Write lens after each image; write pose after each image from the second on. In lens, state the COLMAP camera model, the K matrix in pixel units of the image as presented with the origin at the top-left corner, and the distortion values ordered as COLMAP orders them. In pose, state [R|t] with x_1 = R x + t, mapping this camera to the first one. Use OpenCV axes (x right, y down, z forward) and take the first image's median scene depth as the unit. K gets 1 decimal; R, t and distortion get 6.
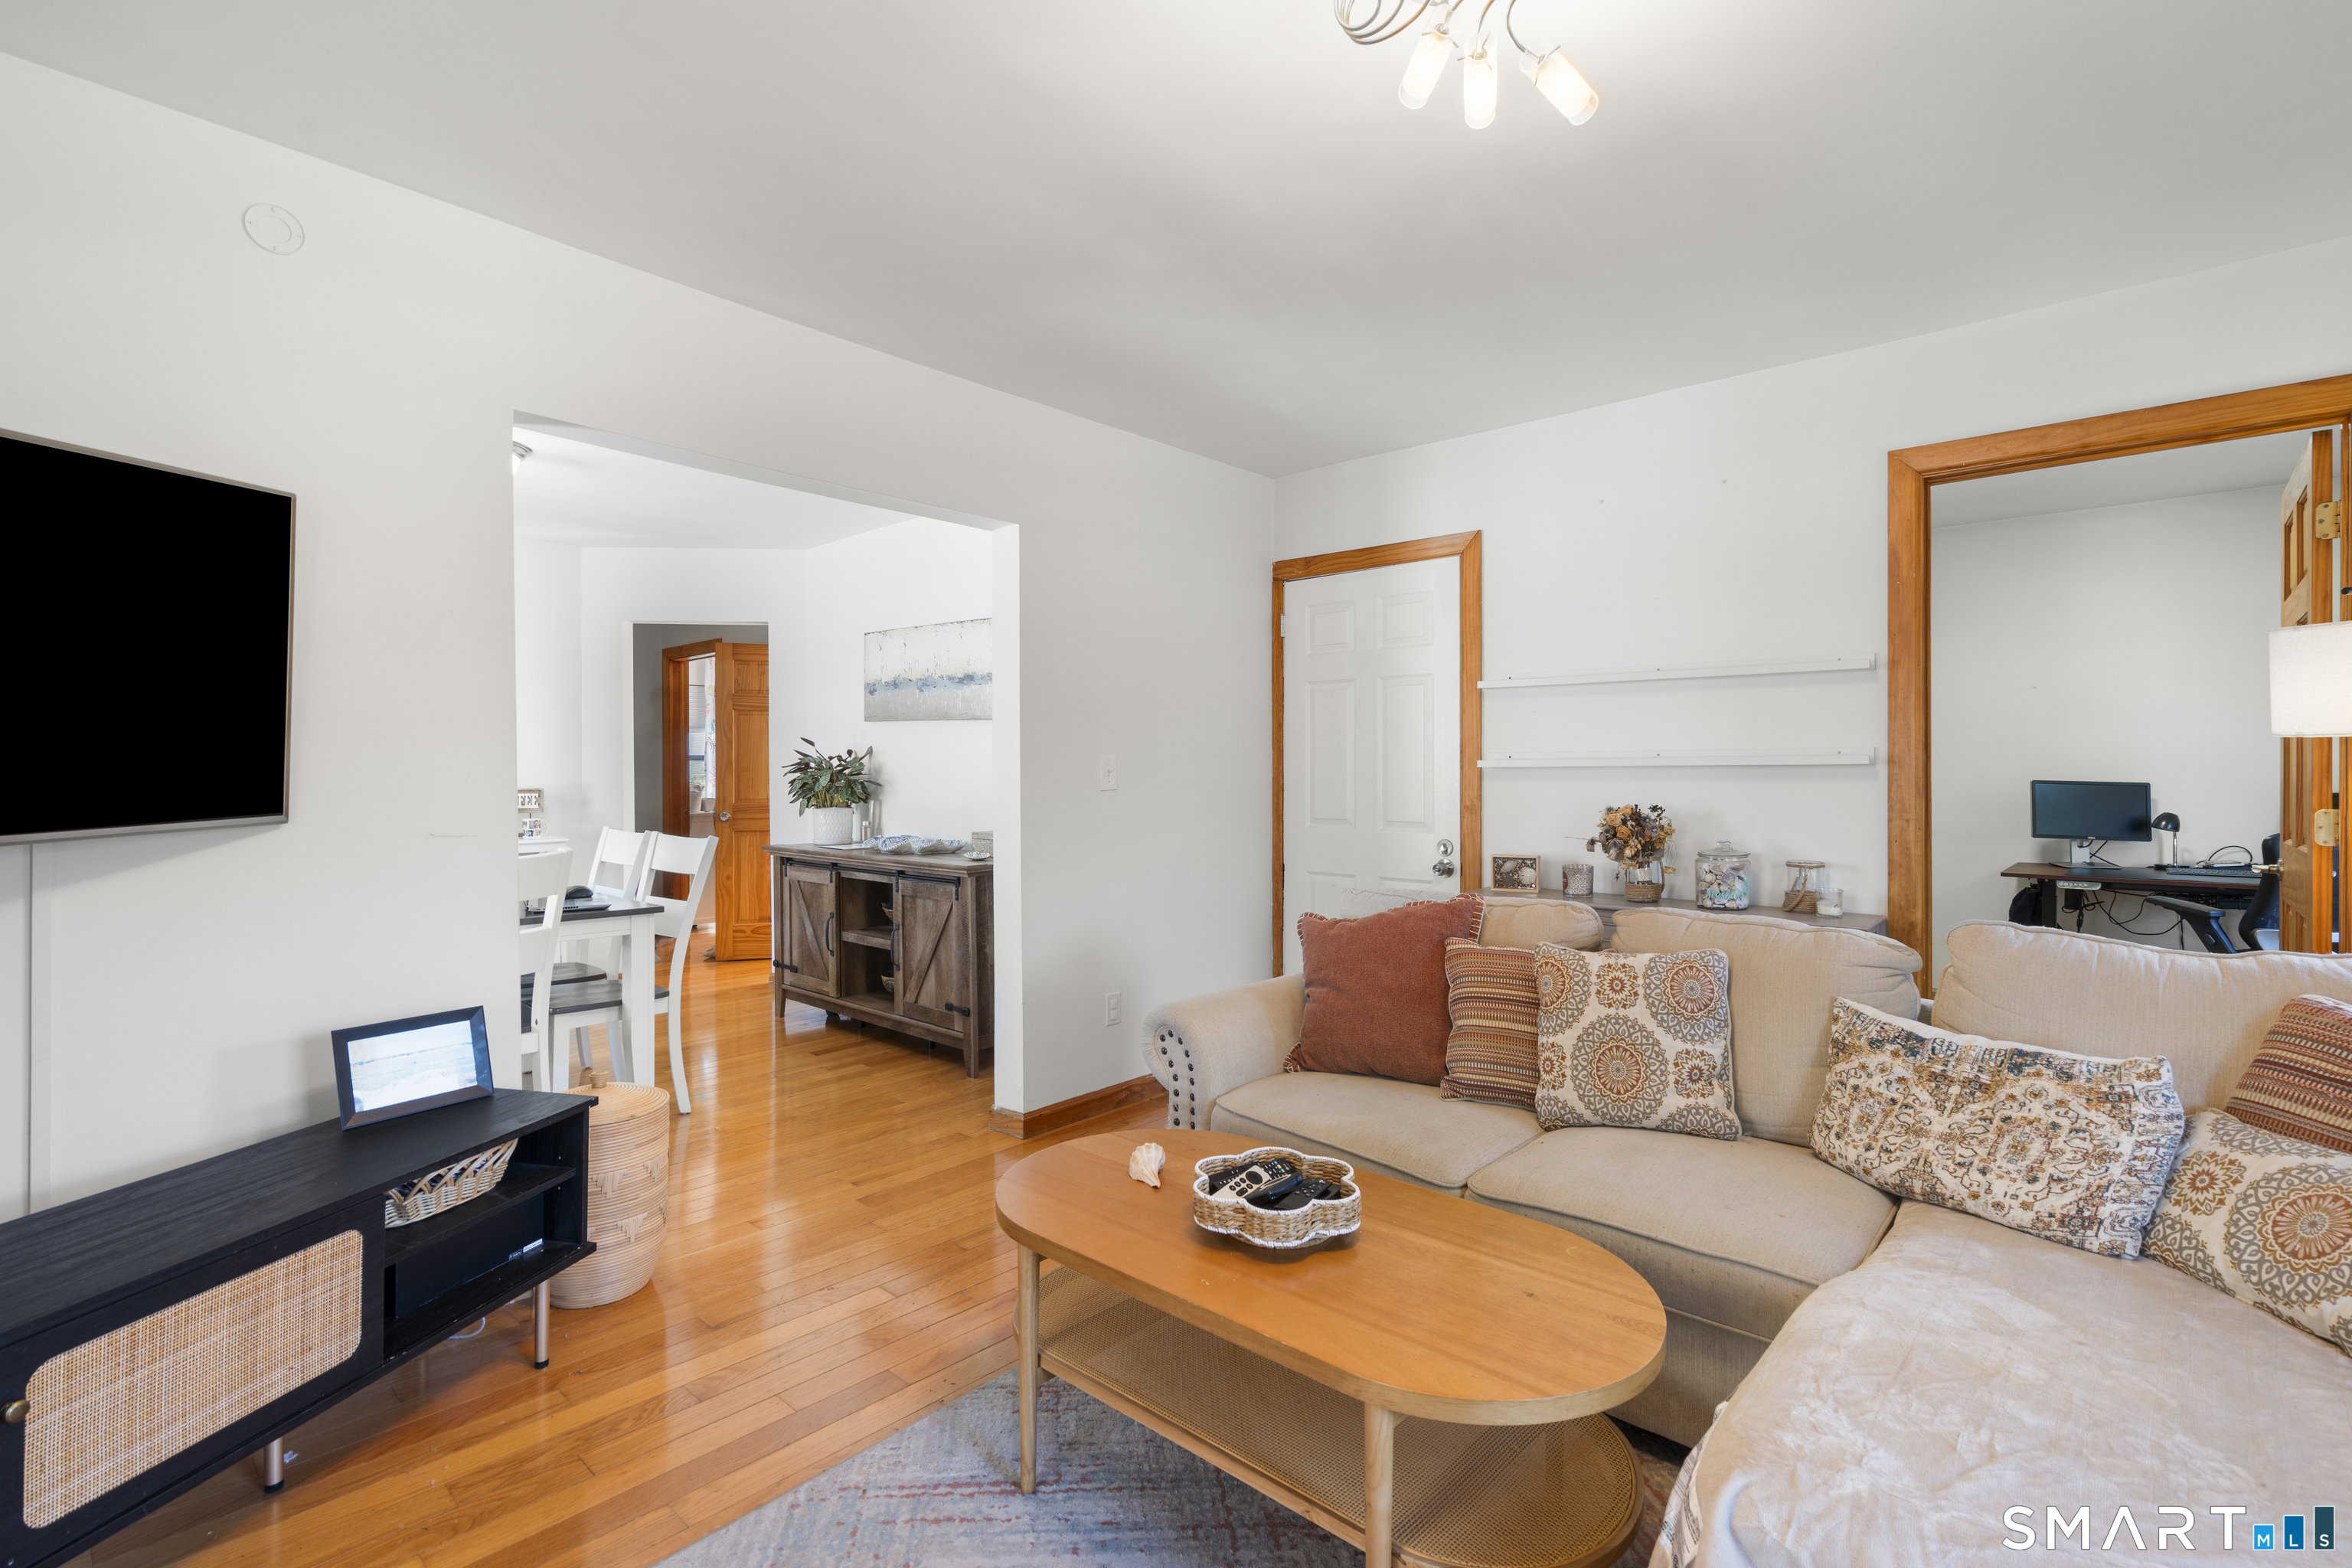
lens RADIAL K [[1073.2, 0, 1175.5], [0, 1073.2, 783.5], [0, 0, 1]] dist [-0.000250, -0.000009]
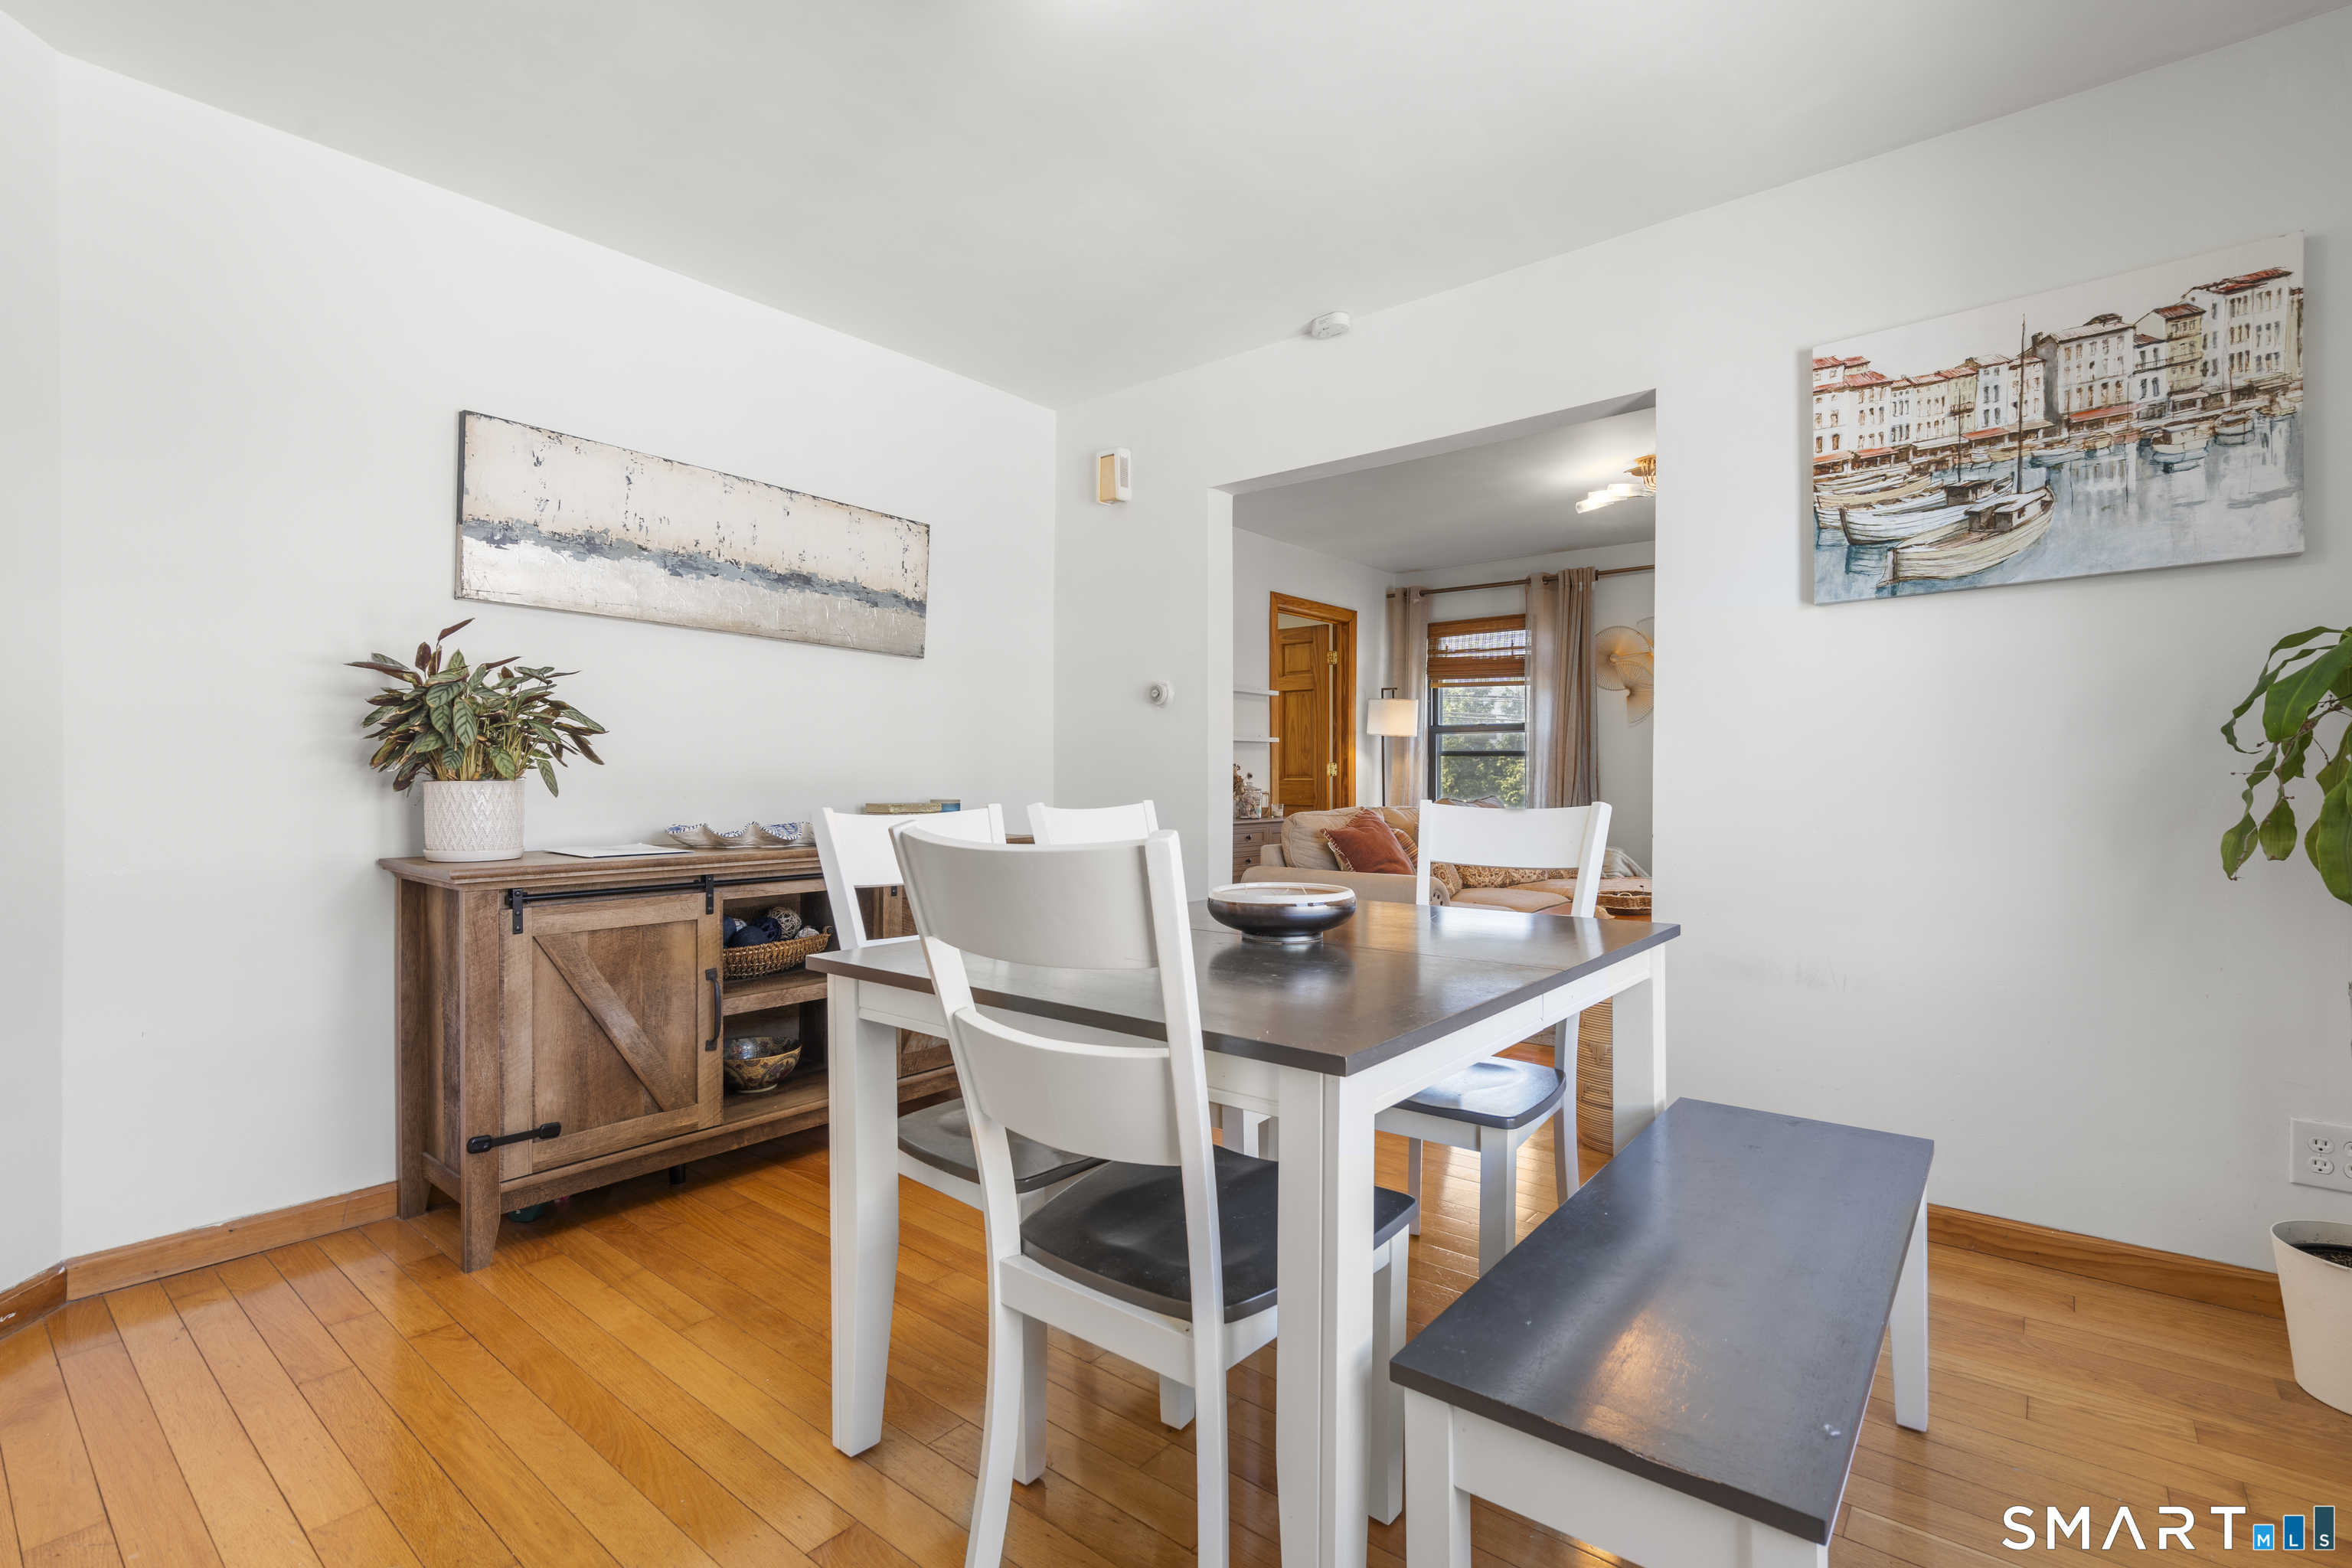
lens RADIAL K [[1073.2, 0, 1174.2], [0, 1073.2, 779.5], [0, 0, 1]] dist [-0.000250, -0.000009]
pose [[-0.058704, -0.006092, 0.998257, -0.864293], [-0.001199, 0.999981, 0.006032, 0.022531], [-0.998275, -0.000843, -0.058710, 0.790858]]
